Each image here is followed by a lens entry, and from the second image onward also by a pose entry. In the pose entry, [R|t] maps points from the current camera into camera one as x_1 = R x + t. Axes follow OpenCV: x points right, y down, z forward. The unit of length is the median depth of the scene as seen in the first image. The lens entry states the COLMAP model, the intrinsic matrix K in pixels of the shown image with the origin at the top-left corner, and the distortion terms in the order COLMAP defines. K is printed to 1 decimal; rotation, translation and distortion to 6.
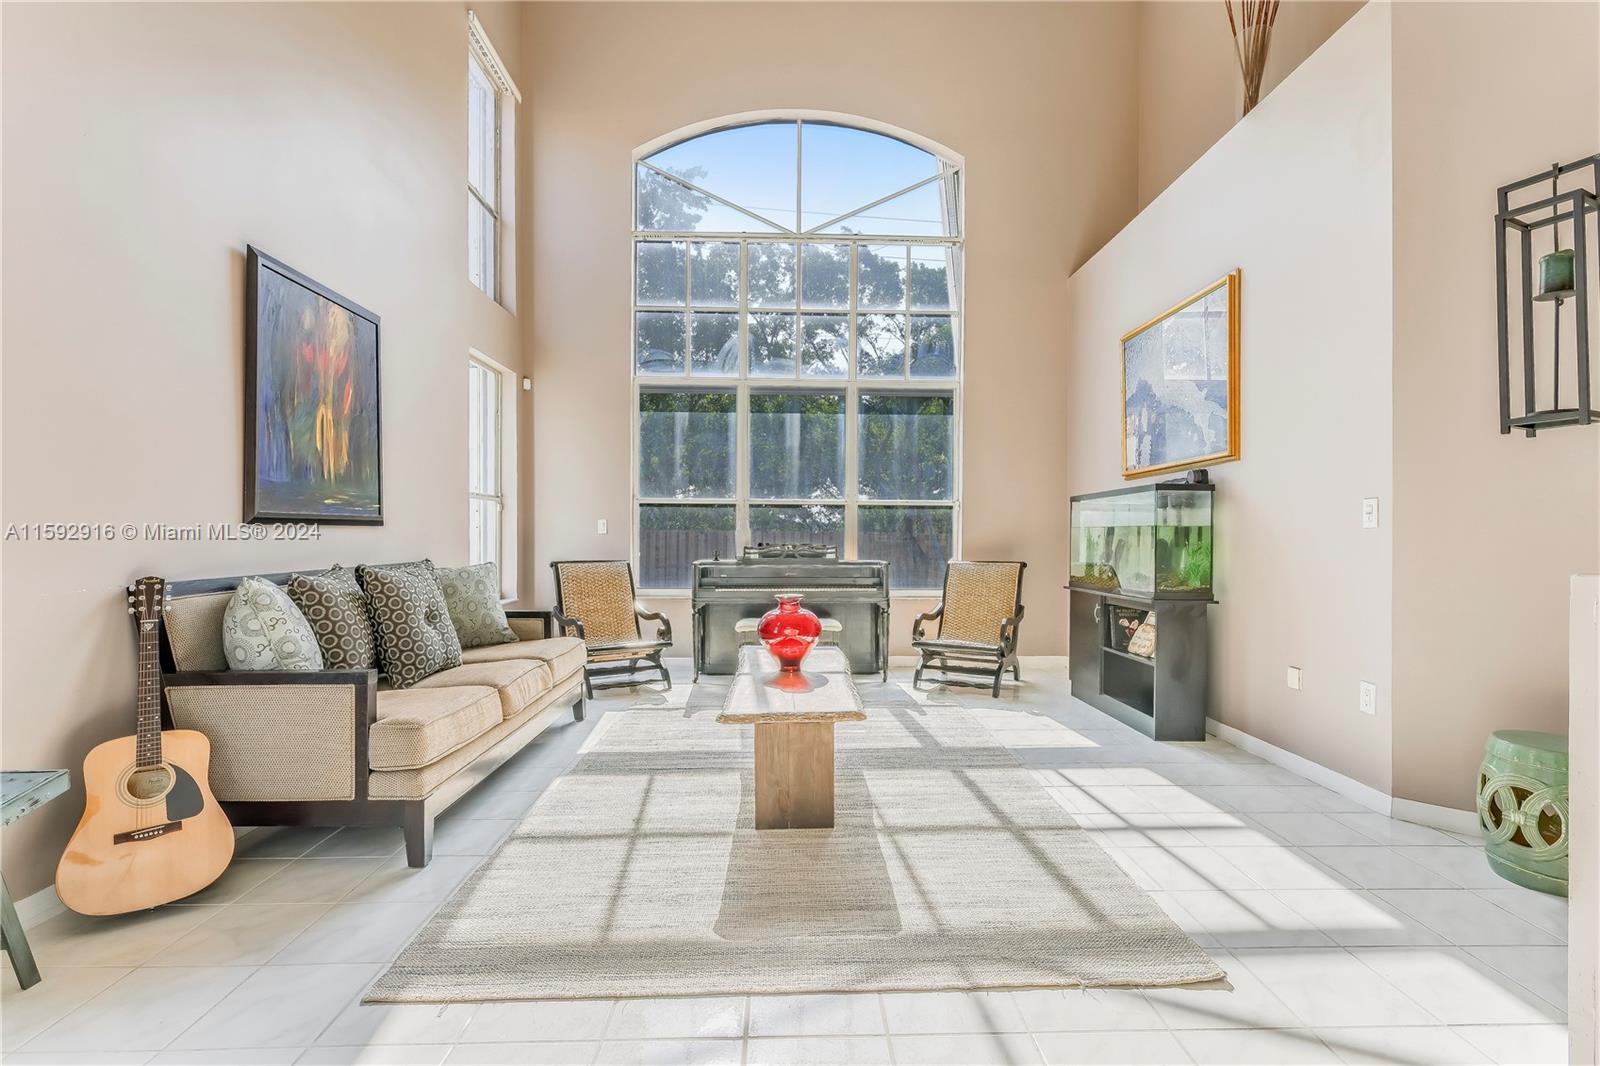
lens RADIAL K [[748.9, 0, 802.6], [0, 748.9, 539.4], [0, 0, 1]] dist [-0.001090, 0.001355]
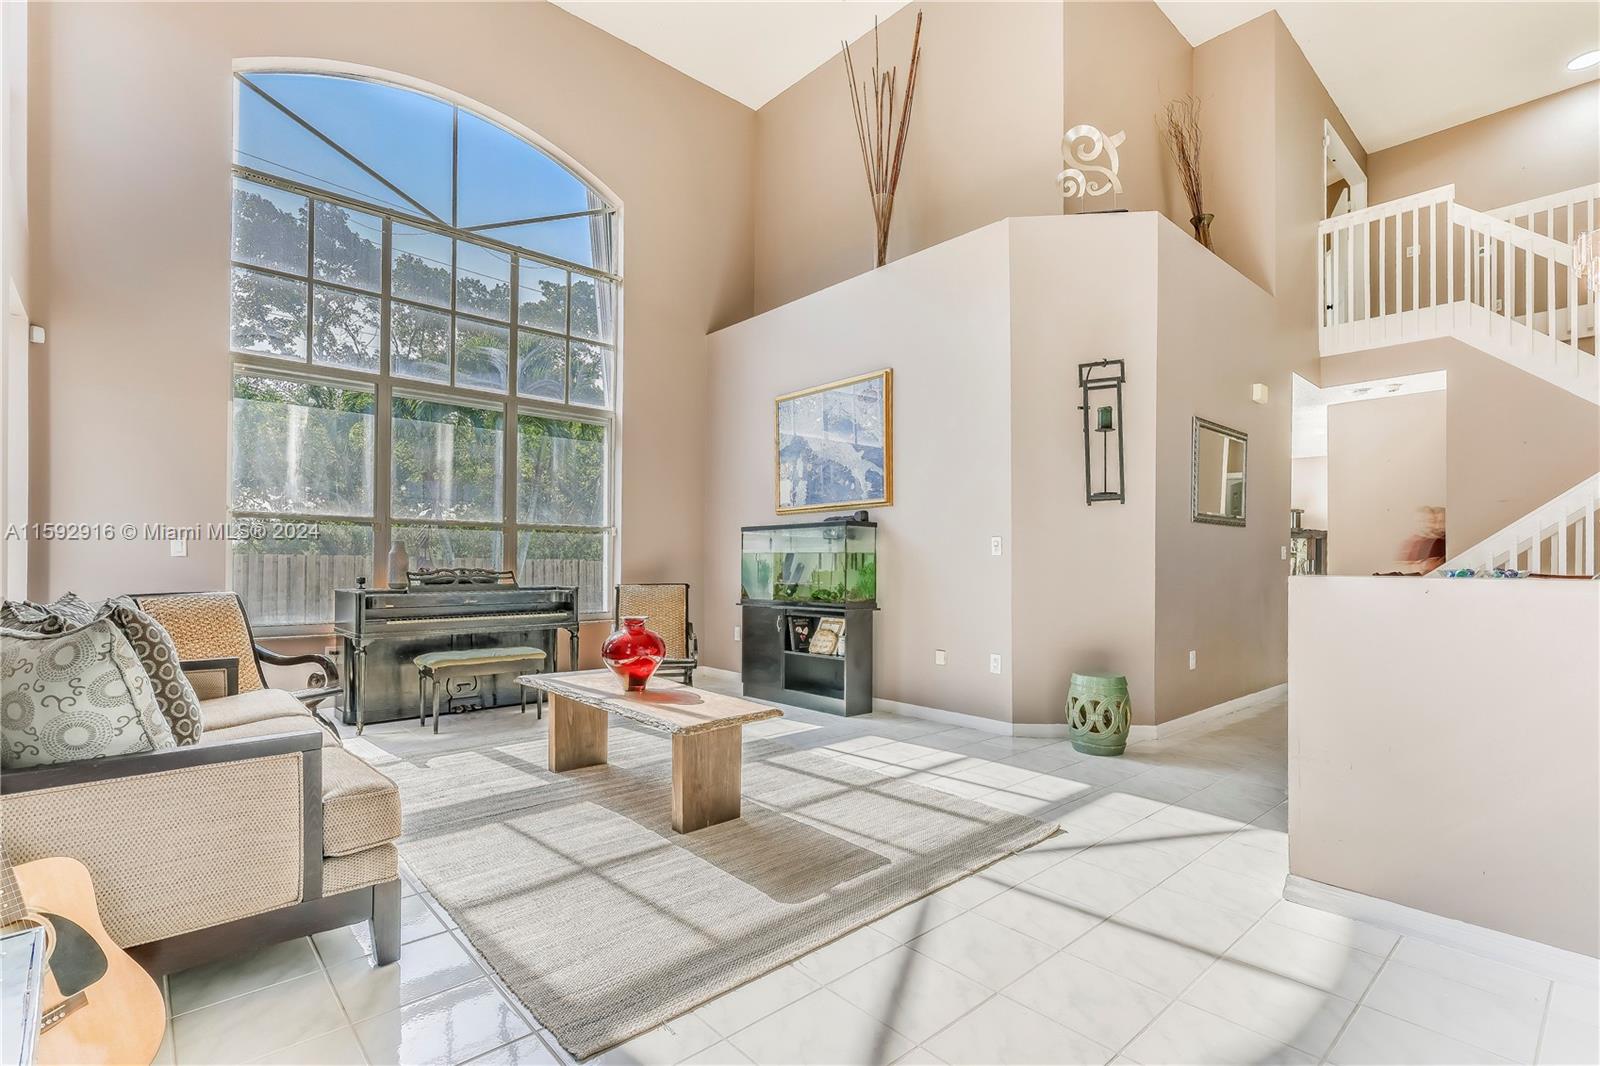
lens RADIAL K [[748.9, 0, 819.8], [0, 748.9, 546.3], [0, 0, 1]] dist [-0.001090, 0.001355]
pose [[0.756373, 0.013635, 0.653999, -0.494887], [0.001576, 0.999742, -0.022665, 0.000596], [-0.654139, 0.018174, 0.756156, 0.046380]]
